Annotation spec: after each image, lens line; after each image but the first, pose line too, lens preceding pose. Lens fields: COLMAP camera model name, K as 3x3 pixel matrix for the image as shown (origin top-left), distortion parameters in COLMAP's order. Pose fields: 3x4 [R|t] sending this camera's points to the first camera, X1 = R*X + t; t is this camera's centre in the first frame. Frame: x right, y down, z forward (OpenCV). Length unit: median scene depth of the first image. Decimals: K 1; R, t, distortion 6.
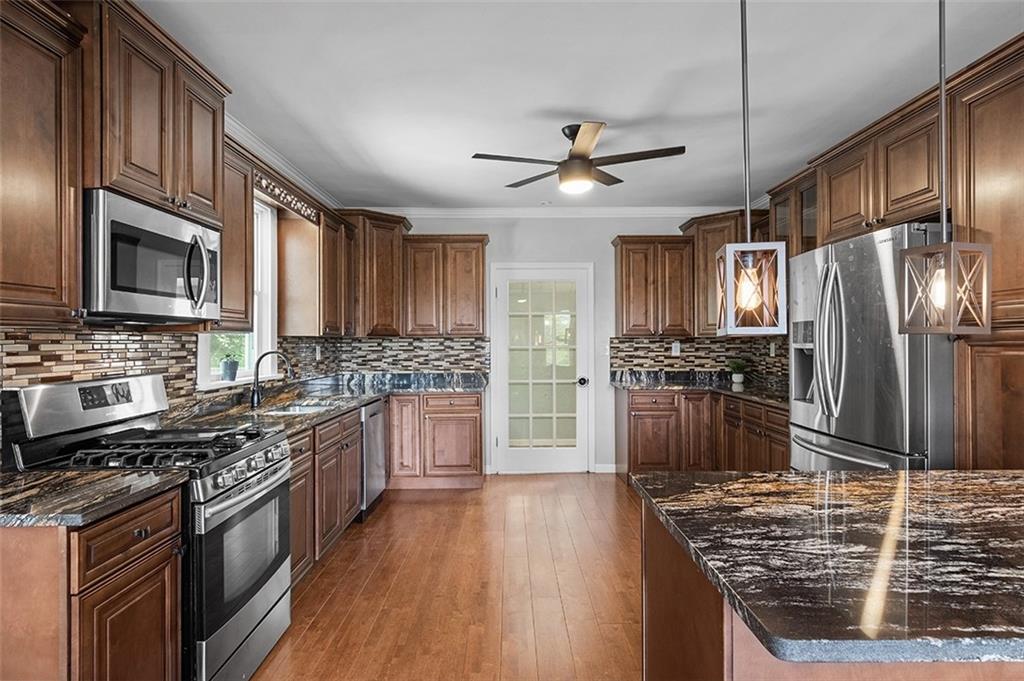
lens RADIAL K [[566.6, 0, 515.5], [0, 566.6, 342.8], [0, 0, 1]] dist [0.010673, -0.002531]
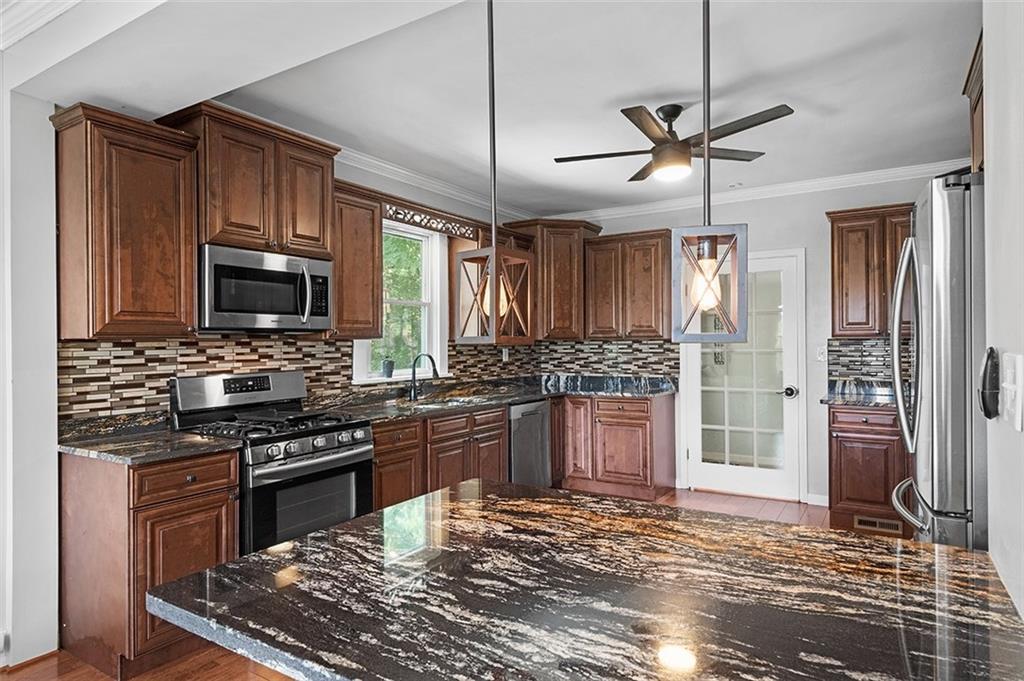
lens RADIAL K [[592.6, 0, 514.4], [0, 592.6, 341.2], [0, 0, 1]] dist [0.022130, -0.002311]
pose [[0.838790, -0.004079, -0.544440, 0.285907], [0.002338, 0.999990, -0.003890, -0.003980], [0.544450, 0.001990, 0.838791, 0.051349]]
